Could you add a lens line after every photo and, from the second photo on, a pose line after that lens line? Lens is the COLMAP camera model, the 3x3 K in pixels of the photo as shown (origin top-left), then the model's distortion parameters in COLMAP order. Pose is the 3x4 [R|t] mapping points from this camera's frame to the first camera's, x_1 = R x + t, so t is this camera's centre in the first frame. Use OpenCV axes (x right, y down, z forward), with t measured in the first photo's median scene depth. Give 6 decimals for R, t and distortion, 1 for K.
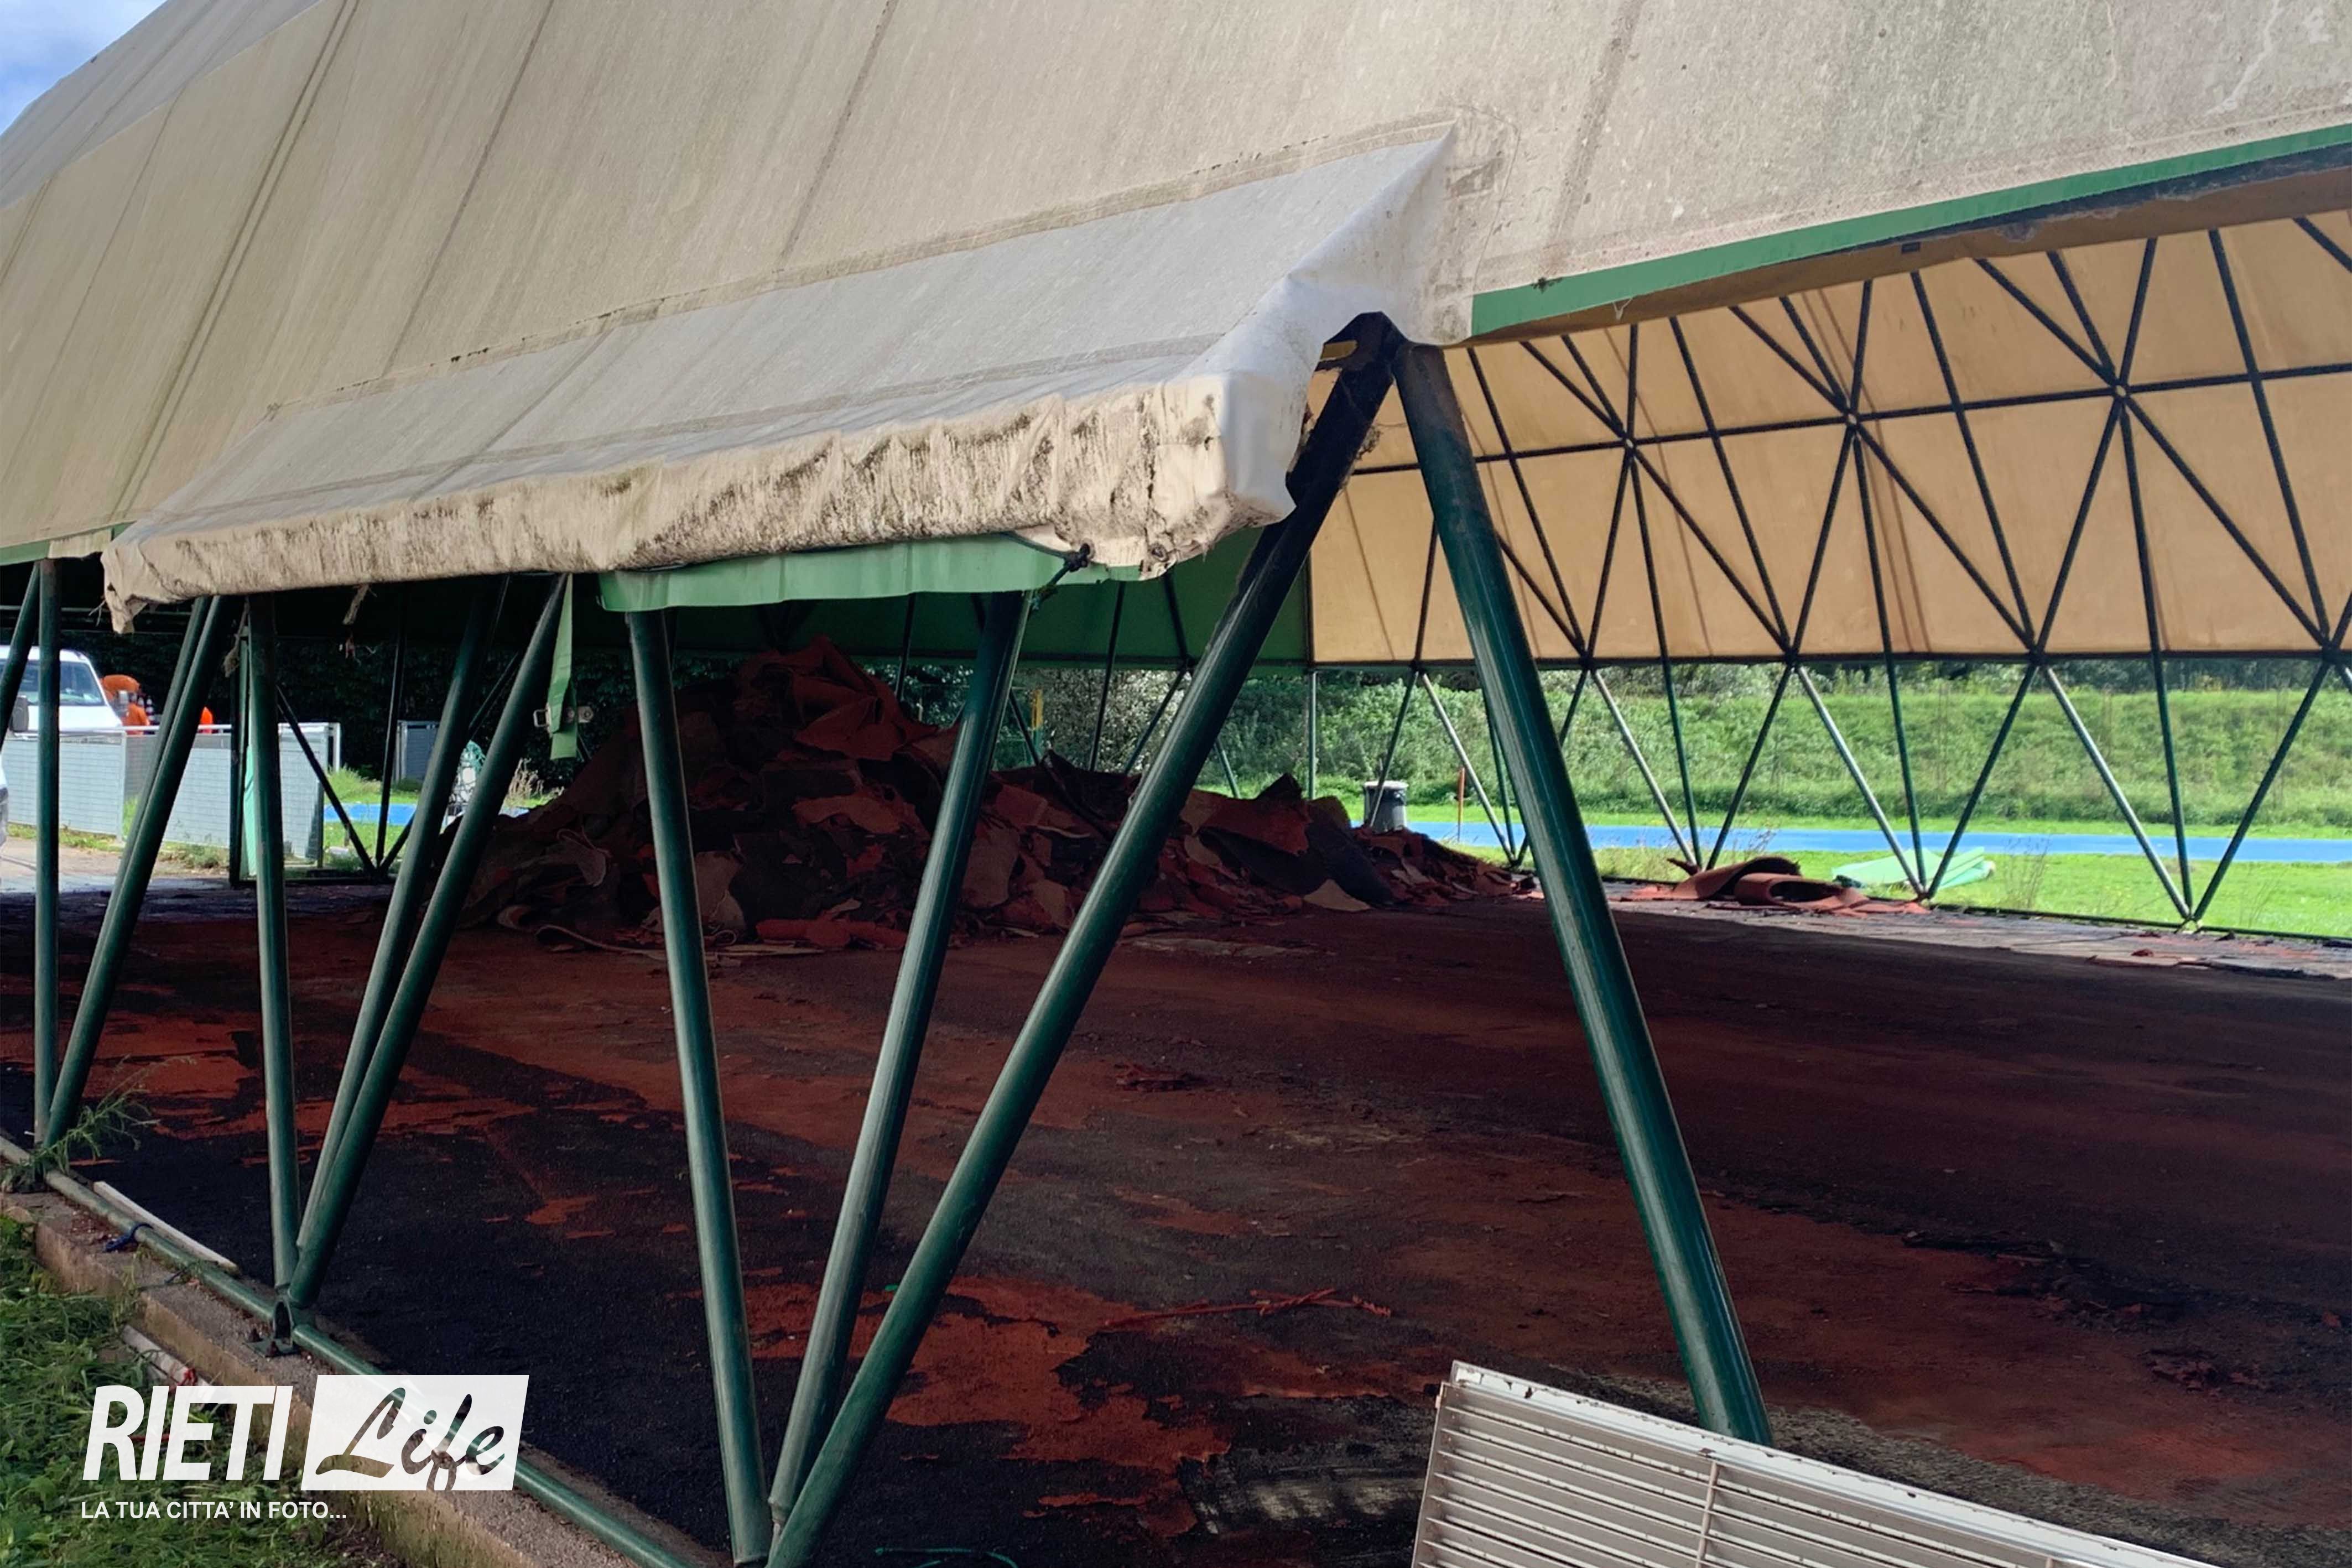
lens RADIAL K [[2450.3, 0, 1176.0], [0, 2450.3, 784.0], [0, 0, 1]] dist [0.093596, -0.339846]
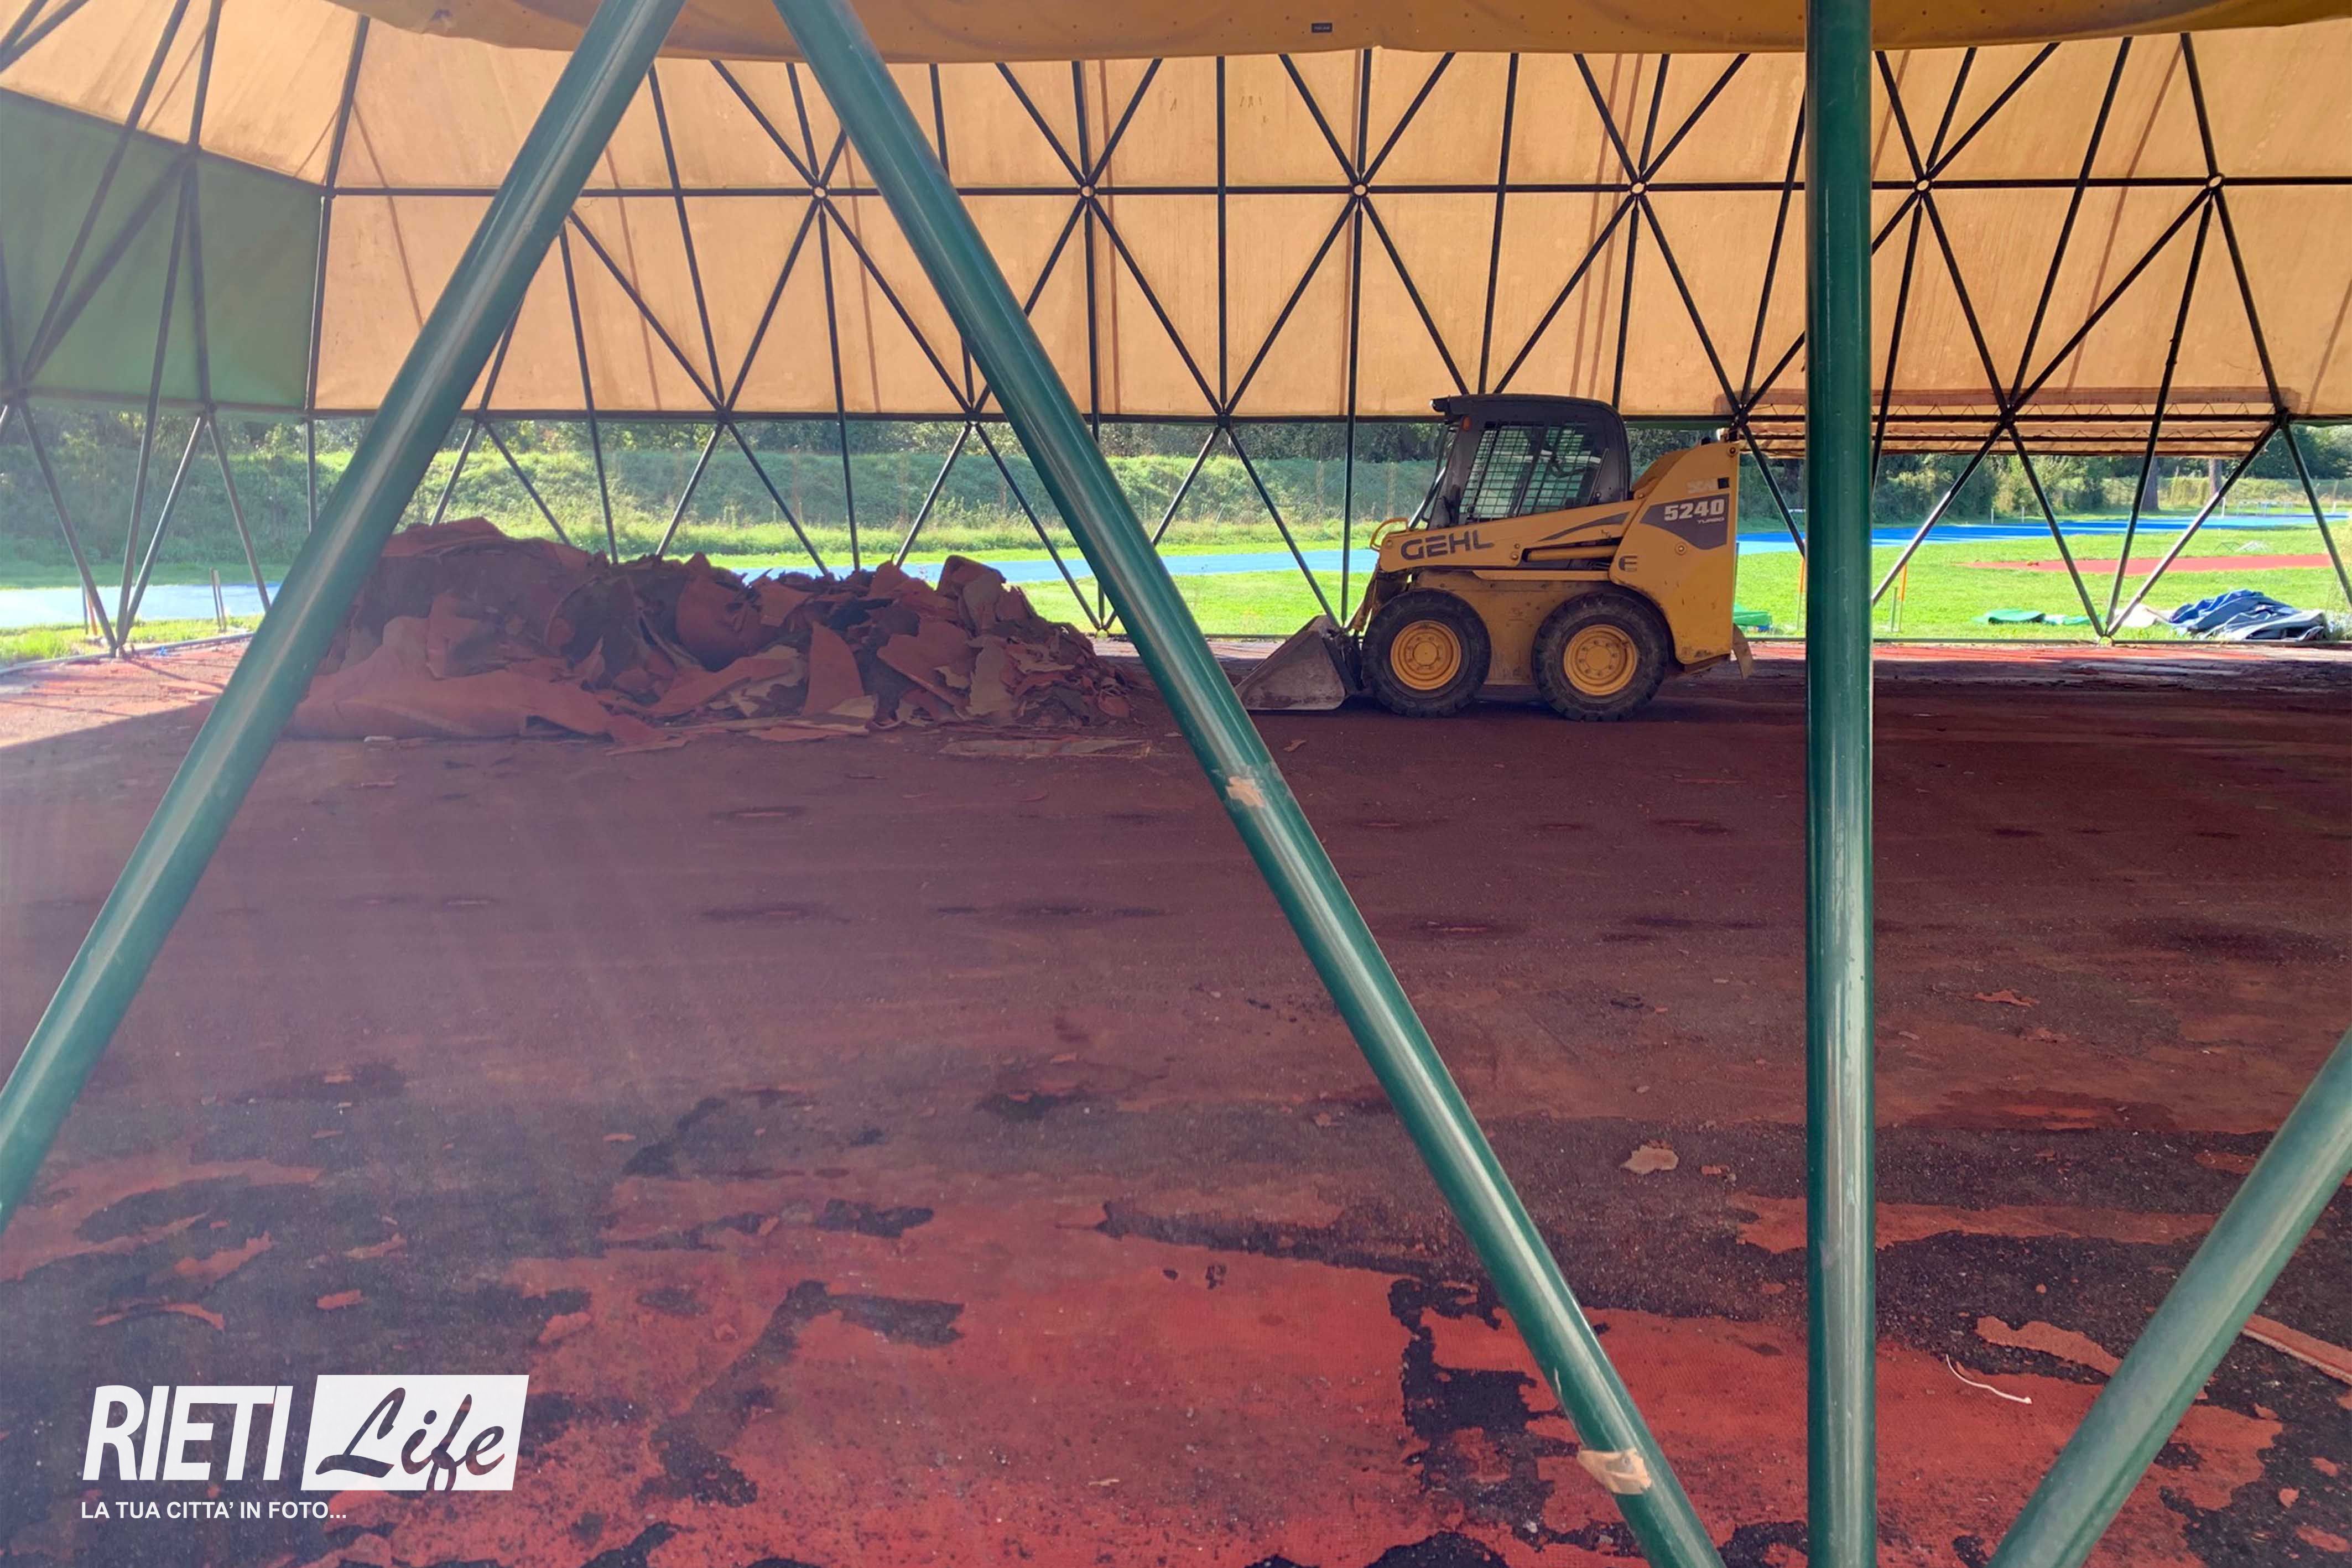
lens RADIAL K [[1771.3, 0, 1176.0], [0, 1771.3, 784.0], [0, 0, 1]] dist [0.032984, 0.004146]
pose [[0.654477, -0.141837, 0.742659, -0.318457], [0.027180, 0.986025, 0.164363, -0.018880], [-0.755593, -0.087387, 0.649186, 0.443398]]
